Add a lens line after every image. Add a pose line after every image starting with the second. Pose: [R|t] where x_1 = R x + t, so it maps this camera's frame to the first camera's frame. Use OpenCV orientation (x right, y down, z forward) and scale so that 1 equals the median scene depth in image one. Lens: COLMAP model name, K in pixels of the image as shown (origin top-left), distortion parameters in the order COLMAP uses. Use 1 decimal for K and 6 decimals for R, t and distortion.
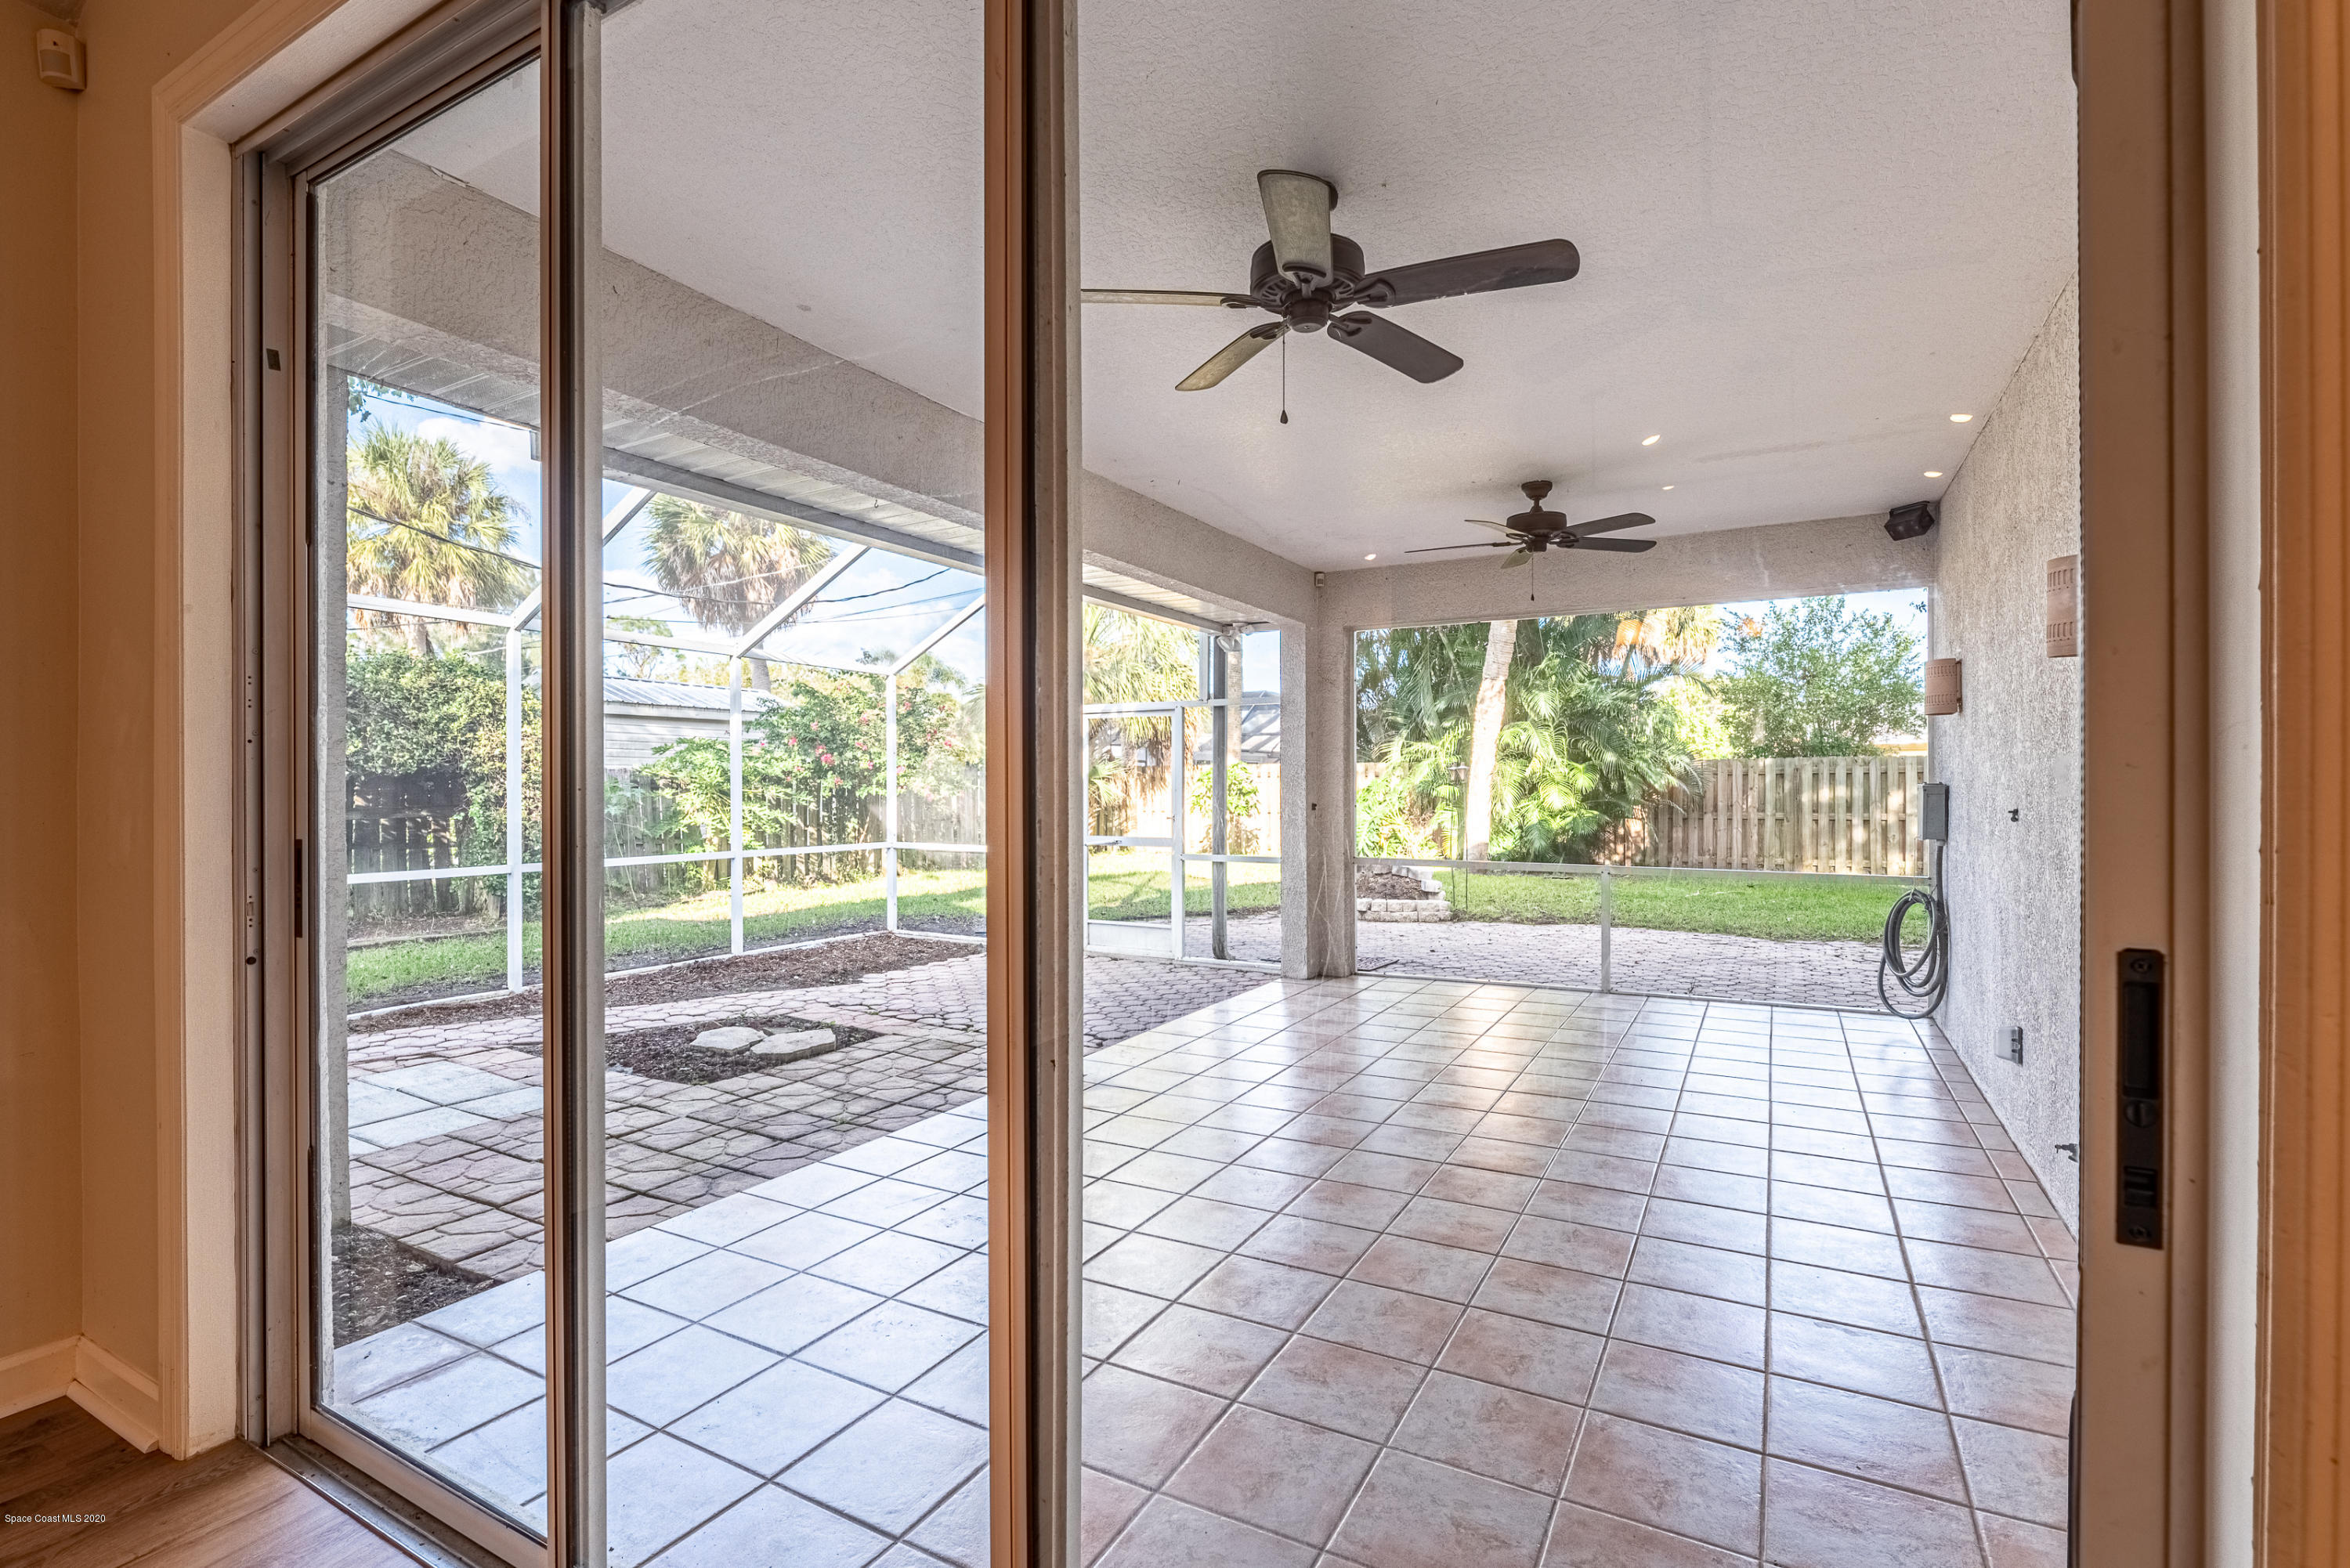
lens RADIAL K [[1061.7, 0, 1171.9], [0, 1061.7, 793.4], [0, 0, 1]] dist [0.000840, -0.001906]
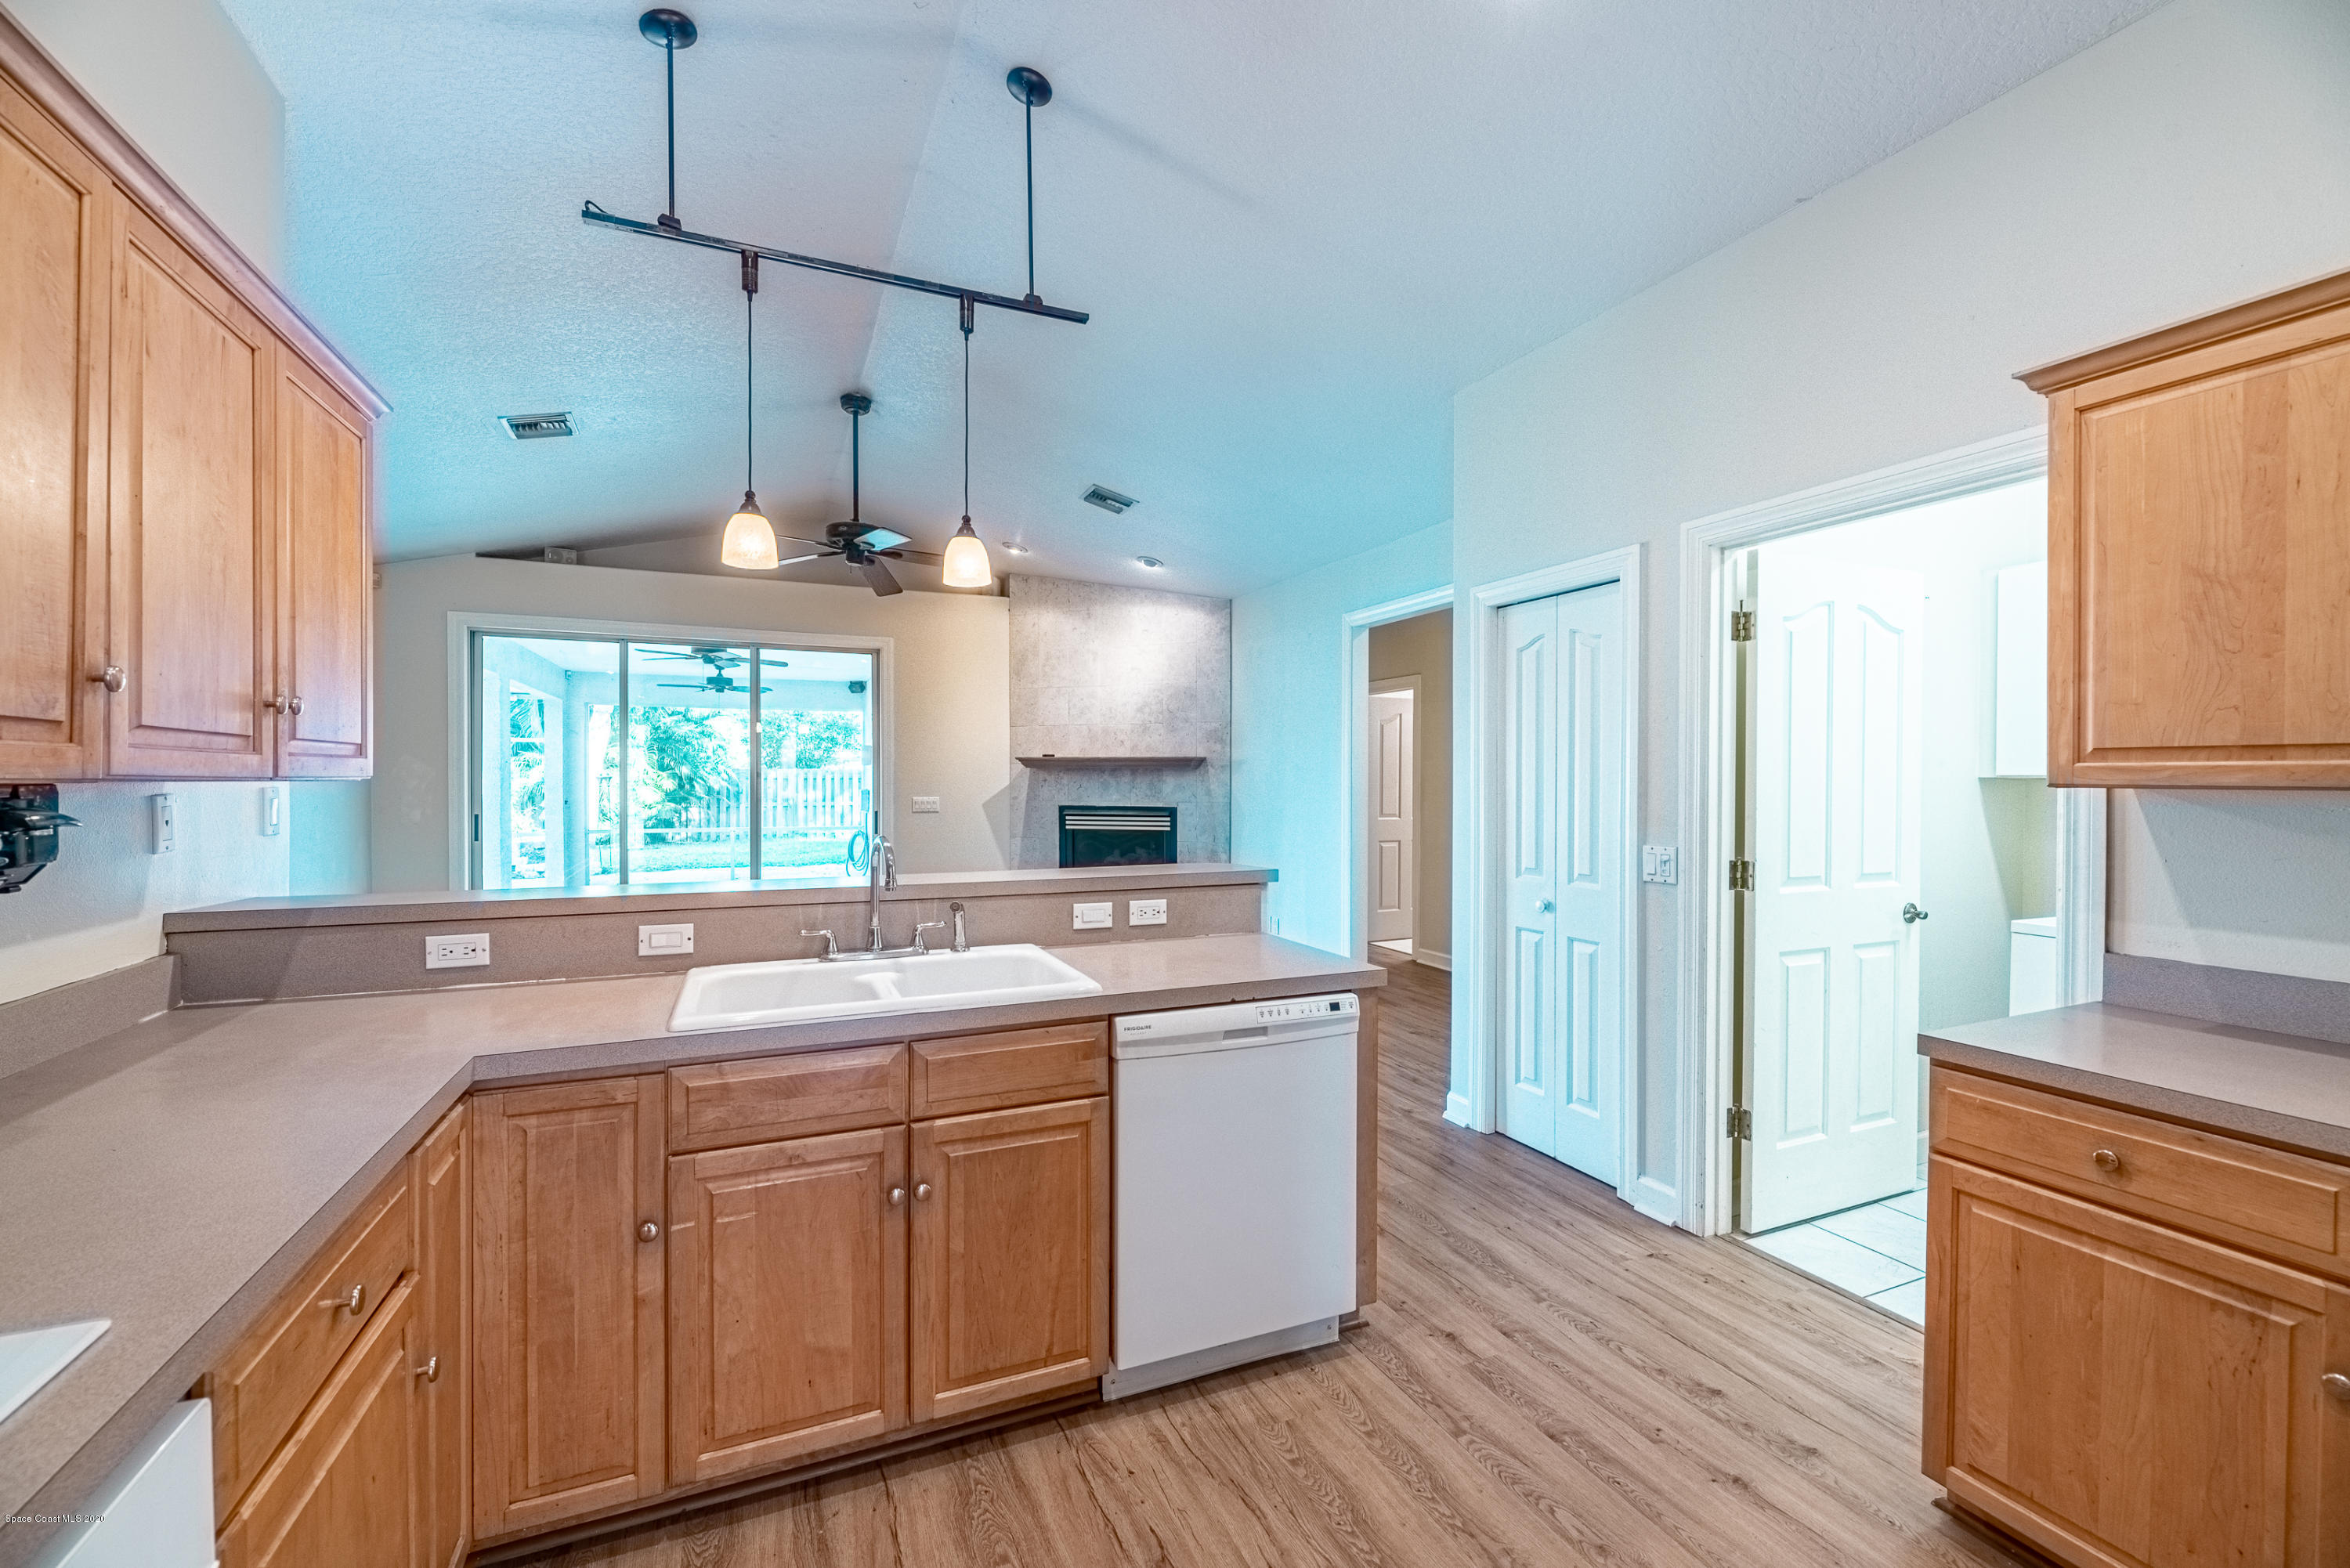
lens RADIAL K [[953.2, 0, 1169.7], [0, 953.2, 790.4], [0, 0, 1]] dist [0.001187, -0.001643]
pose [[0.599121, -0.006581, 0.800631, -0.528827], [0.003652, 0.999978, 0.005487, -0.013694], [-0.800650, -0.000364, 0.599132, -0.748174]]
